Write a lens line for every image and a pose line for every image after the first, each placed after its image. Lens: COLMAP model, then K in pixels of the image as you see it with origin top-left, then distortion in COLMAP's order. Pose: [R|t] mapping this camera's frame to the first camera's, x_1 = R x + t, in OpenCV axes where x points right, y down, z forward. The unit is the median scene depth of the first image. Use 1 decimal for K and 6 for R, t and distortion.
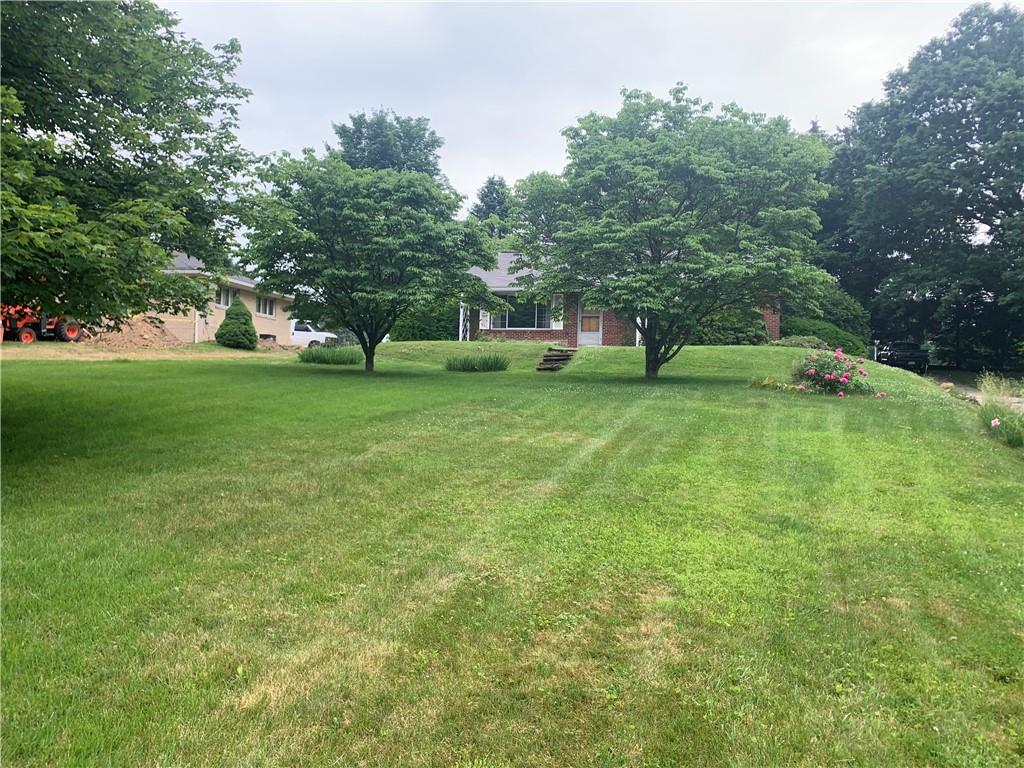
lens RADIAL K [[792.4, 0, 513.7], [0, 792.4, 380.6], [0, 0, 1]] dist [0.081921, -0.004992]
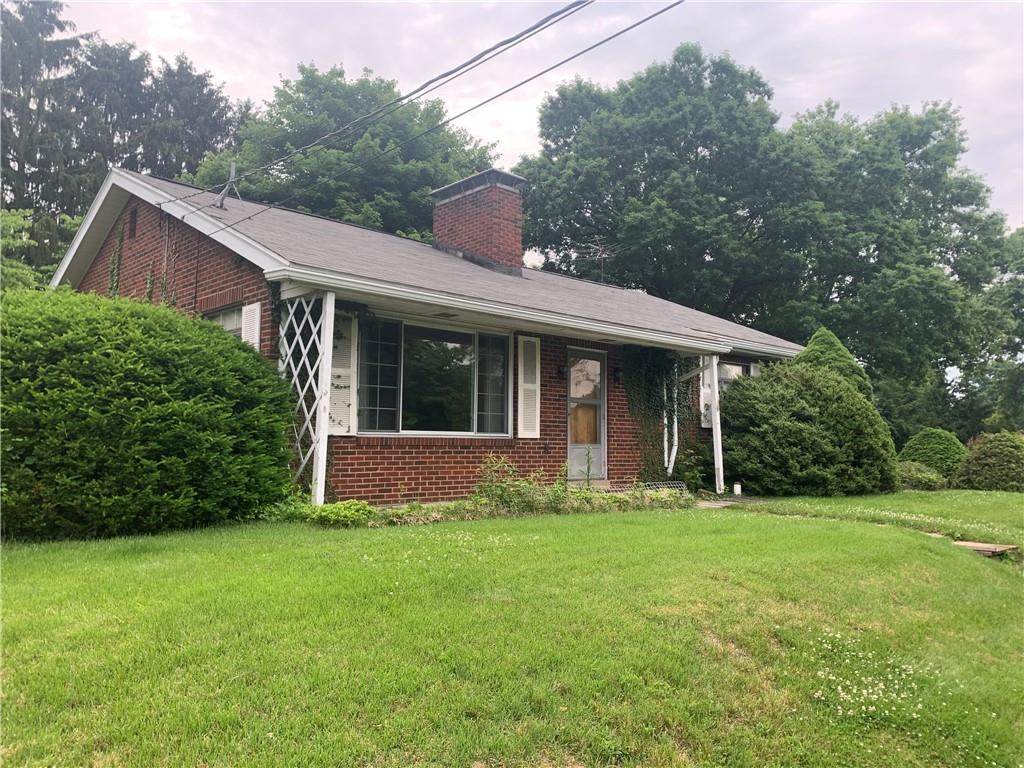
lens RADIAL K [[789.8, 0, 512.0], [0, 789.8, 384.0], [0, 0, 1]] dist [0.048283, 0.008220]
pose [[0.505169, 0.046720, 0.861755, -0.239274], [-0.002813, 0.998617, -0.052490, -0.068549], [-0.863016, 0.024092, 0.504602, 0.816447]]
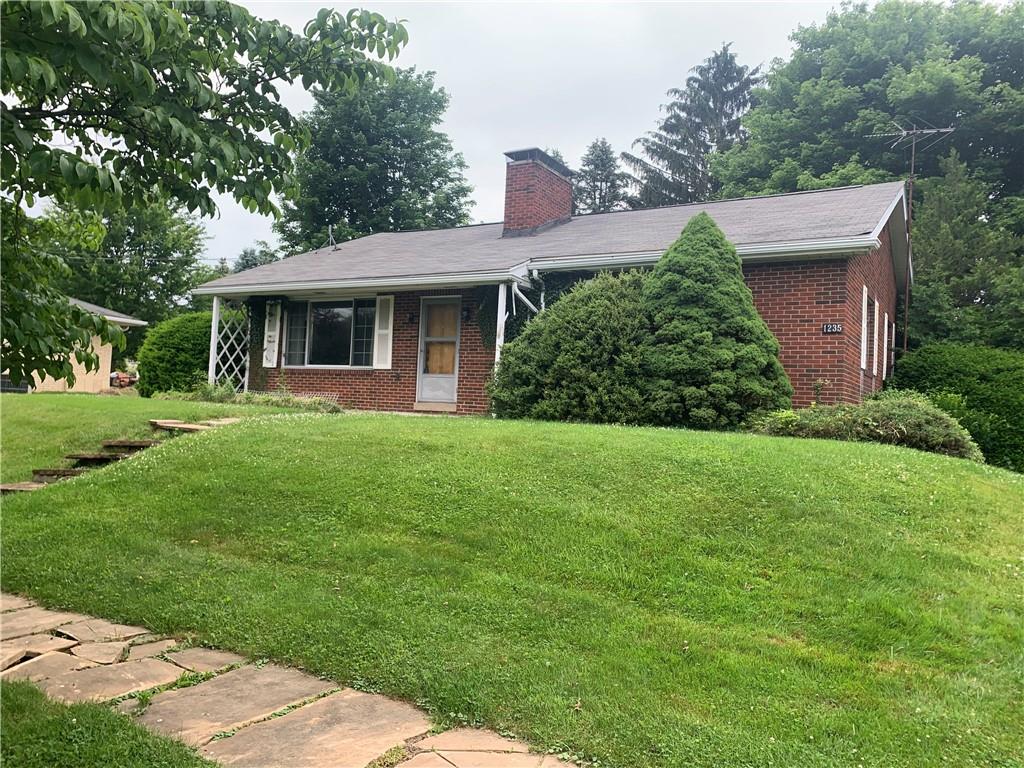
lens RADIAL K [[789.8, 0, 512.0], [0, 789.8, 384.0], [0, 0, 1]] dist [0.048283, 0.008220]
pose [[0.958778, 0.012101, -0.283897, 0.258938], [-0.023209, 0.999090, -0.035796, -0.039589], [0.283206, 0.040909, 0.958186, 0.557231]]
